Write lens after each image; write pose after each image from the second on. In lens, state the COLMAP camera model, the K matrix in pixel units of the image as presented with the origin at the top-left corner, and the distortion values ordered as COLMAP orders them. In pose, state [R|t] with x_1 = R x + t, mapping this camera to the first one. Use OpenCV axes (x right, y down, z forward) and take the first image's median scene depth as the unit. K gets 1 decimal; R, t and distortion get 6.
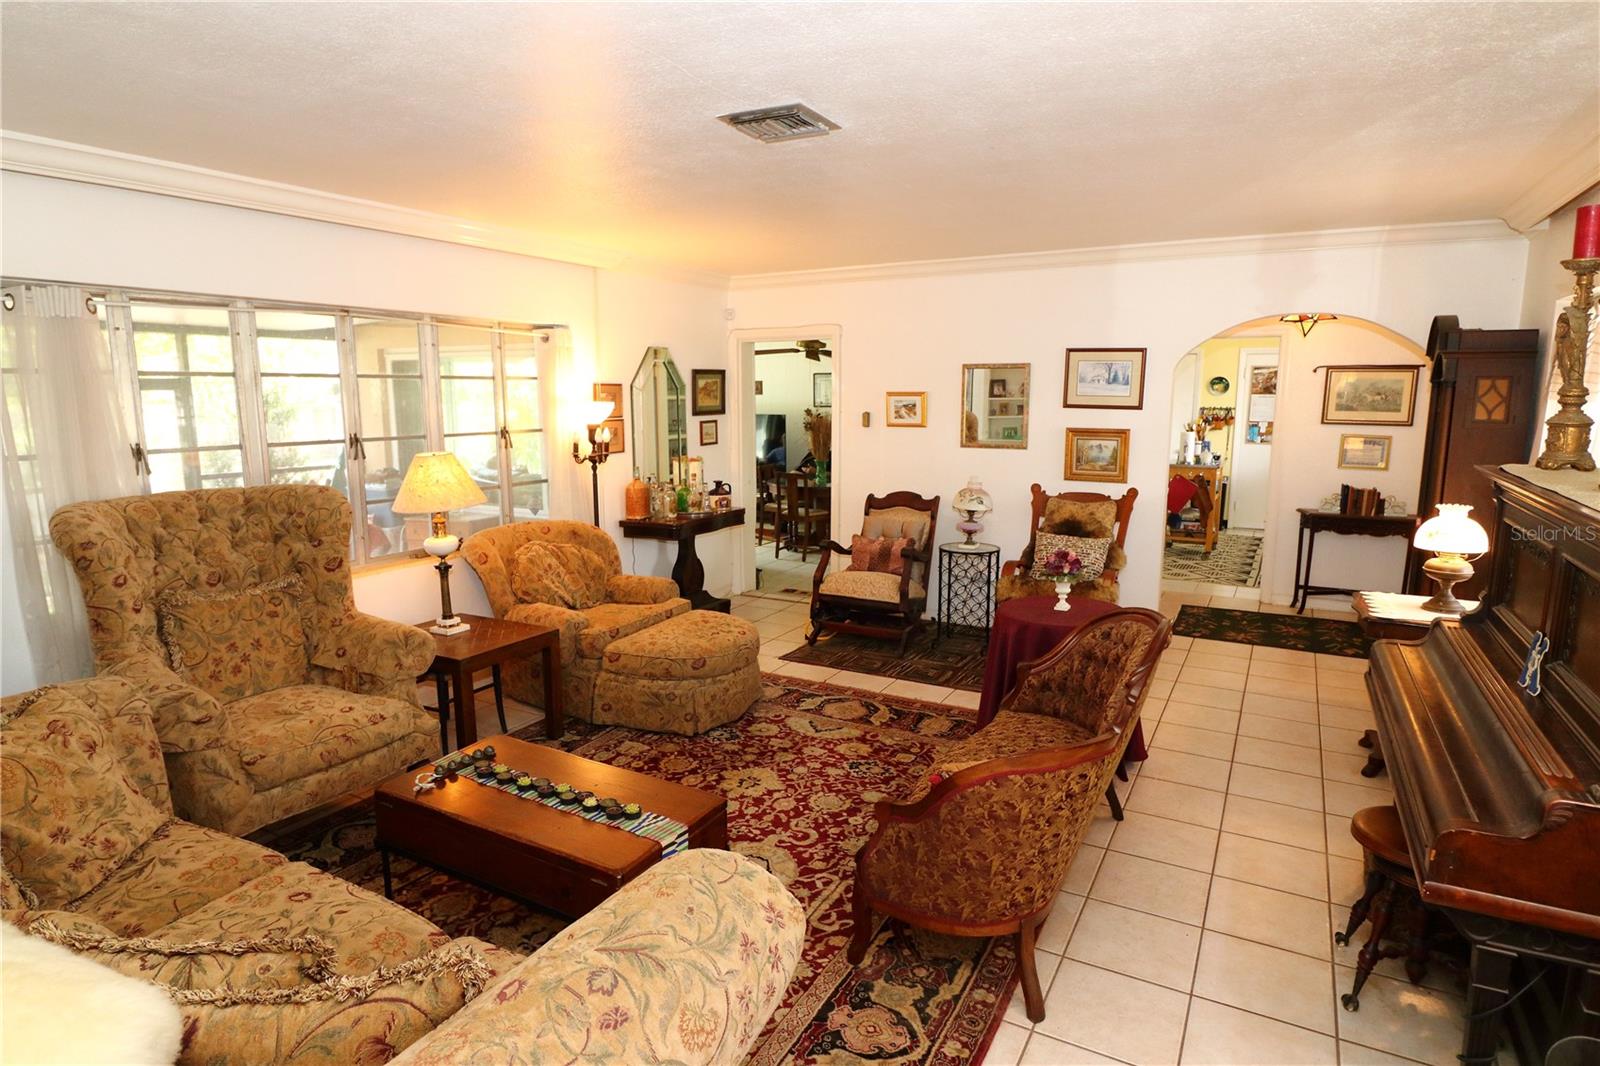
lens RADIAL K [[890.3, 0, 796.2], [0, 890.3, 531.2], [0, 0, 1]] dist [0.000136, 0.000063]
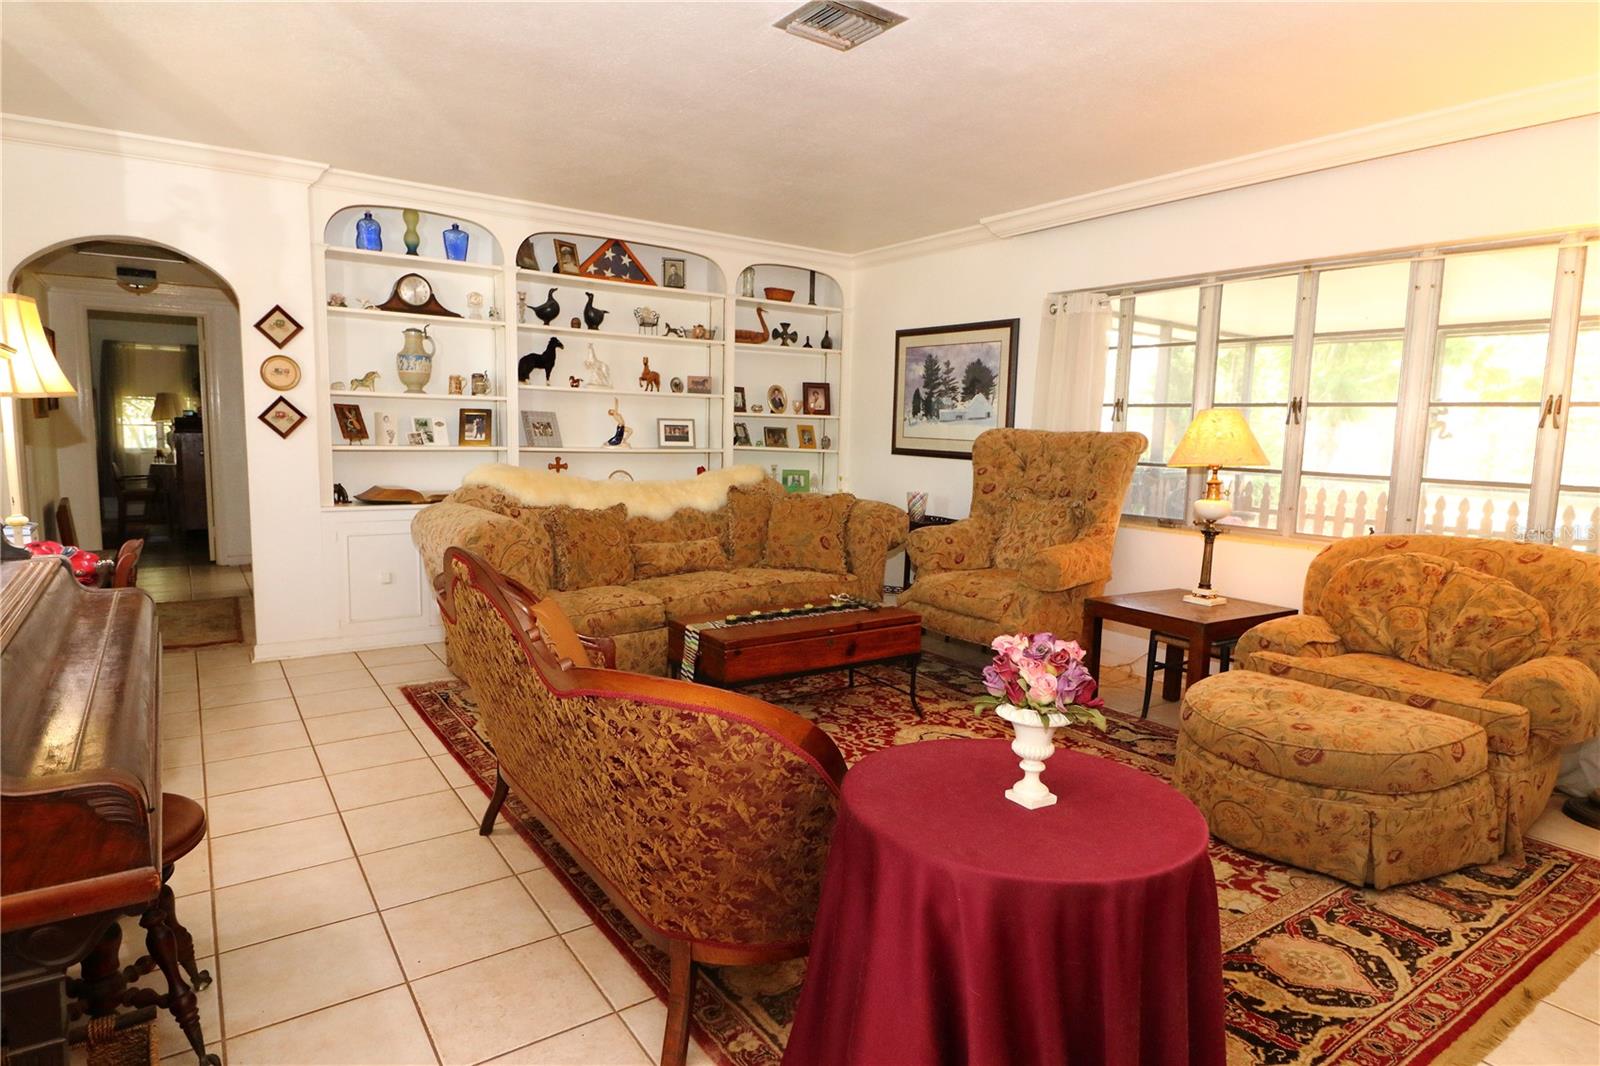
lens RADIAL K [[890.3, 0, 796.2], [0, 890.3, 531.2], [0, 0, 1]] dist [0.000136, 0.000063]
pose [[-0.444745, 0.098303, -0.890246, 0.567149], [-0.162215, 0.968680, 0.188003, -0.059232], [0.880845, 0.228024, -0.414870, 0.917312]]
